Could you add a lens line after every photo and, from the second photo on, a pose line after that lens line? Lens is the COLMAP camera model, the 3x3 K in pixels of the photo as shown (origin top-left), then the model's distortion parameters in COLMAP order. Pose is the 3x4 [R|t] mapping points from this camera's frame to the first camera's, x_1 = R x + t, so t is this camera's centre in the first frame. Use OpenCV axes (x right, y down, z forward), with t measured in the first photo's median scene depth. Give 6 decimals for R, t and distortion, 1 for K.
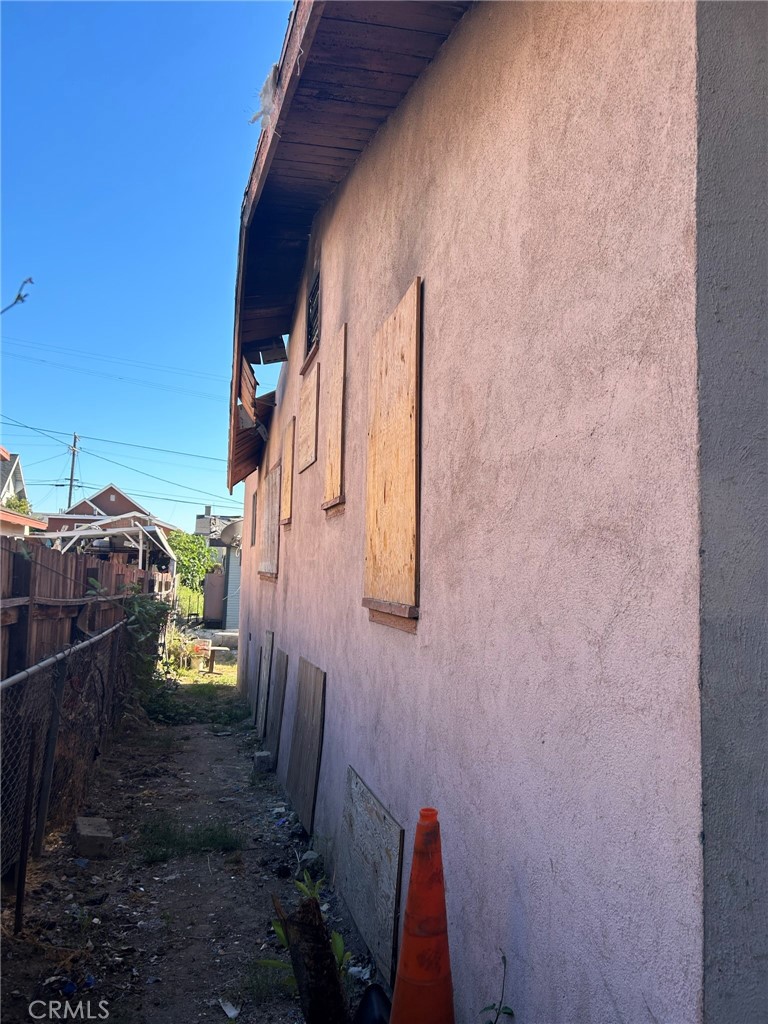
lens RADIAL K [[783.4, 0, 384.6], [0, 783.4, 518.8], [0, 0, 1]] dist [0.073489, -0.084216]
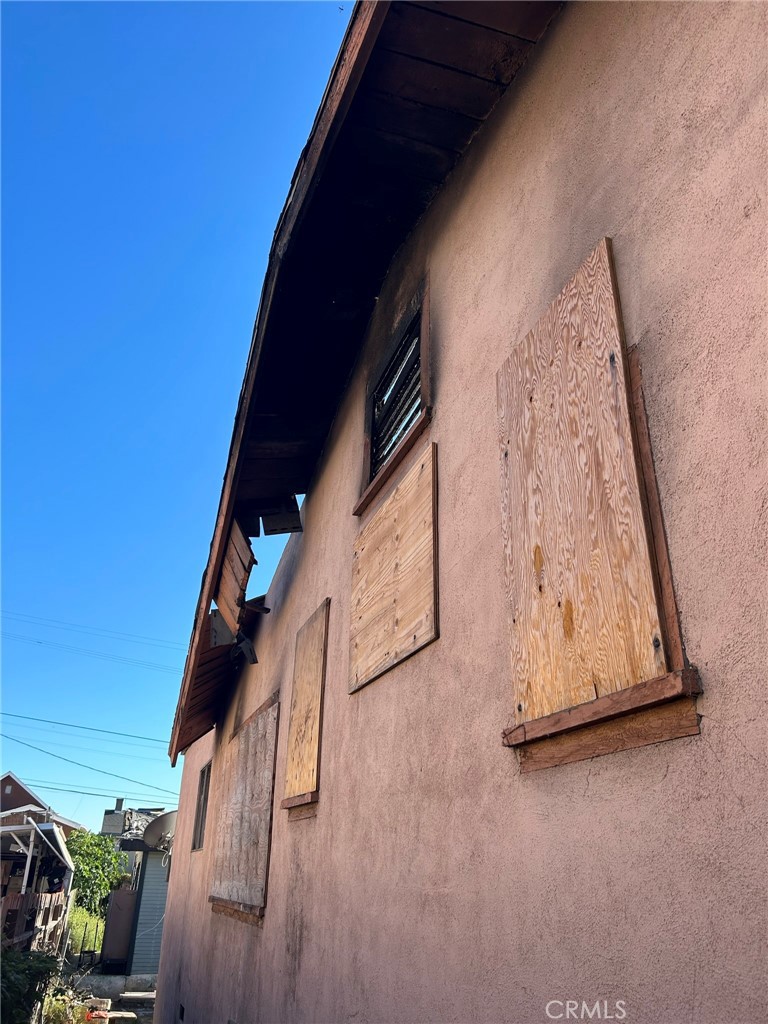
lens RADIAL K [[768.2, 0, 384.1], [0, 768.2, 492.7], [0, 0, 1]] dist [0.051196, -0.072900]
pose [[0.996032, 0.026996, 0.084807, -0.067773], [0.007597, 0.923622, -0.383230, 0.006962], [-0.088675, 0.382354, 0.919751, 0.247006]]
